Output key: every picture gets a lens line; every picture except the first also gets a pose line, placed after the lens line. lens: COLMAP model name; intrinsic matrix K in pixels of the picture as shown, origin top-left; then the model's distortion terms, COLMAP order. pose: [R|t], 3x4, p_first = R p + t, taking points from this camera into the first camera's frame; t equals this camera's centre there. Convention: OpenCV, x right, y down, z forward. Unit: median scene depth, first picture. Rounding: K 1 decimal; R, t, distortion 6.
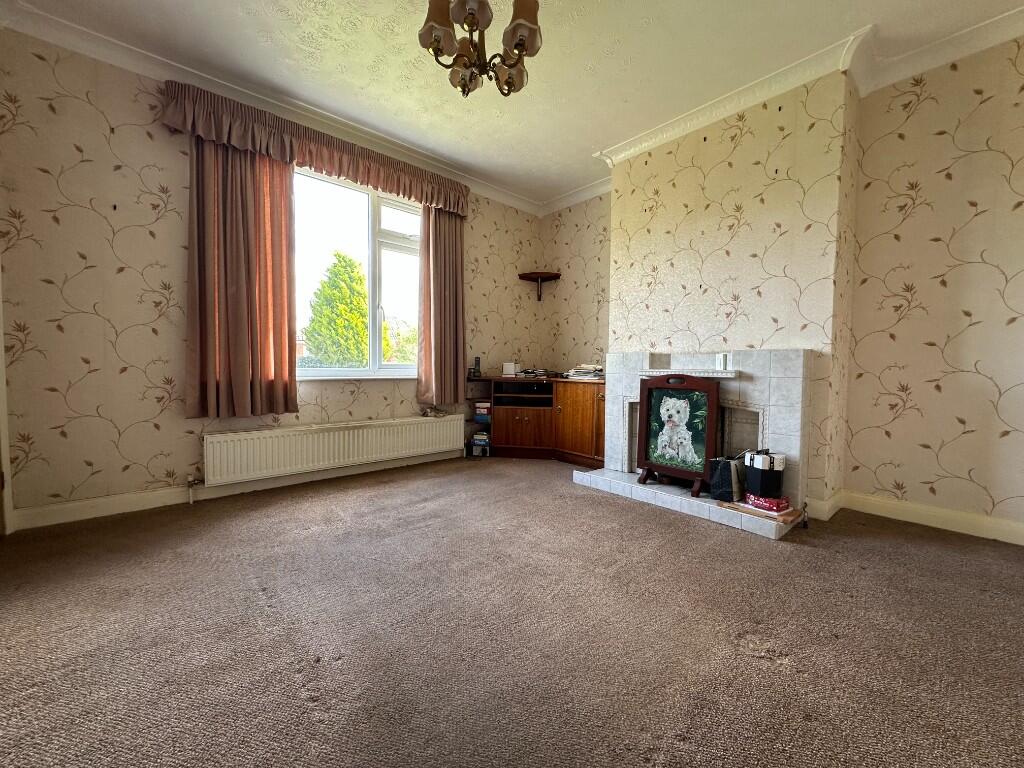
lens RADIAL K [[404.5, 0, 512.7], [0, 404.5, 383.9], [0, 0, 1]] dist [-0.005183, 0.000573]
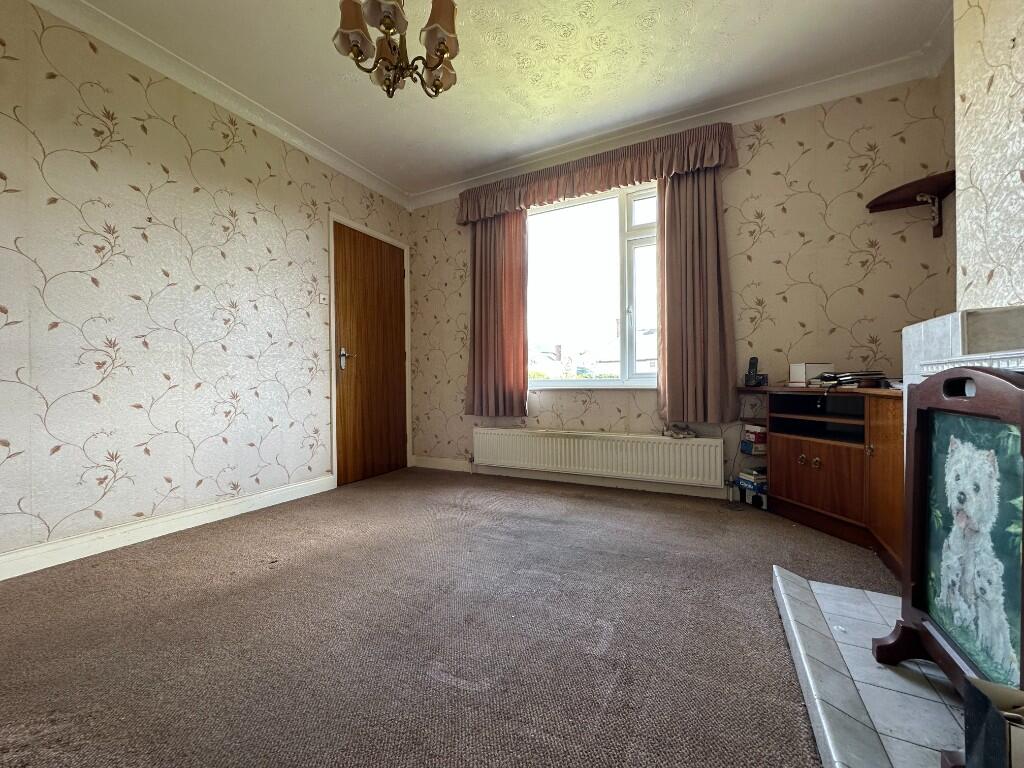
lens RADIAL K [[404.5, 0, 505.3], [0, 404.5, 384.0], [0, 0, 1]] dist [-0.005183, 0.000573]
pose [[0.367798, -0.011885, -0.929830, 0.458892], [-0.024413, 0.999450, -0.022431, 0.003617], [0.929585, 0.030950, 0.367305, 0.438450]]
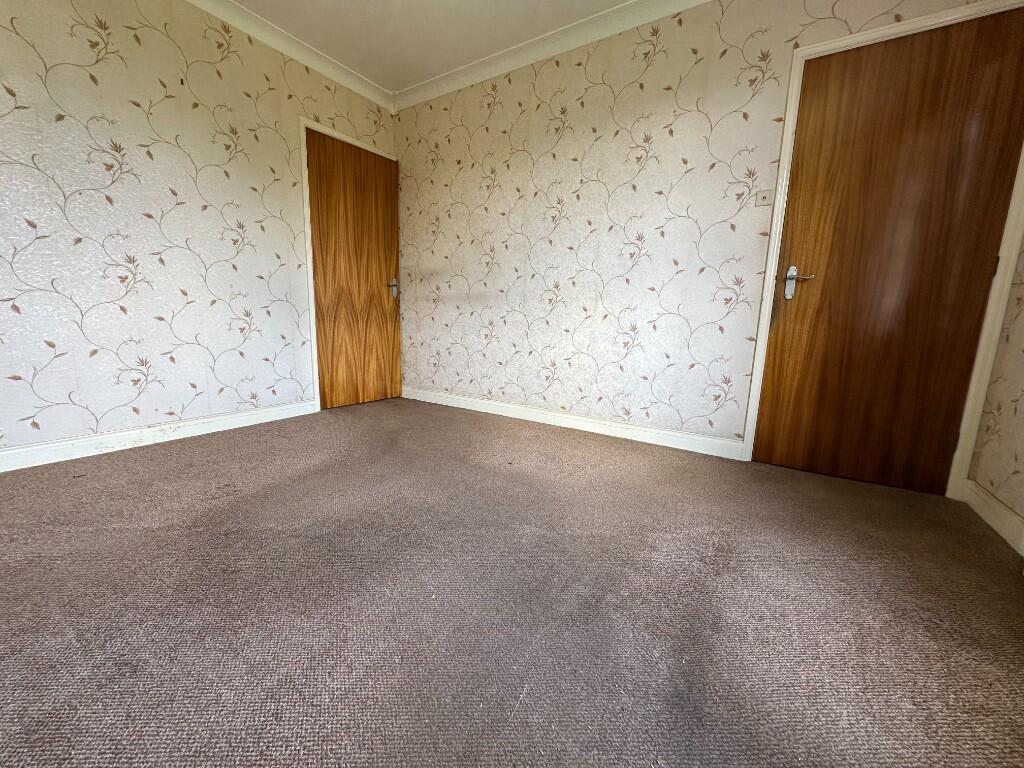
lens RADIAL K [[404.5, 0, 510.4], [0, 404.5, 383.4], [0, 0, 1]] dist [-0.005183, 0.000573]
pose [[-0.955768, 0.016936, -0.293634, 0.016414], [-0.046448, 0.977122, 0.207547, -0.027323], [0.290431, 0.212006, -0.933115, 0.955606]]
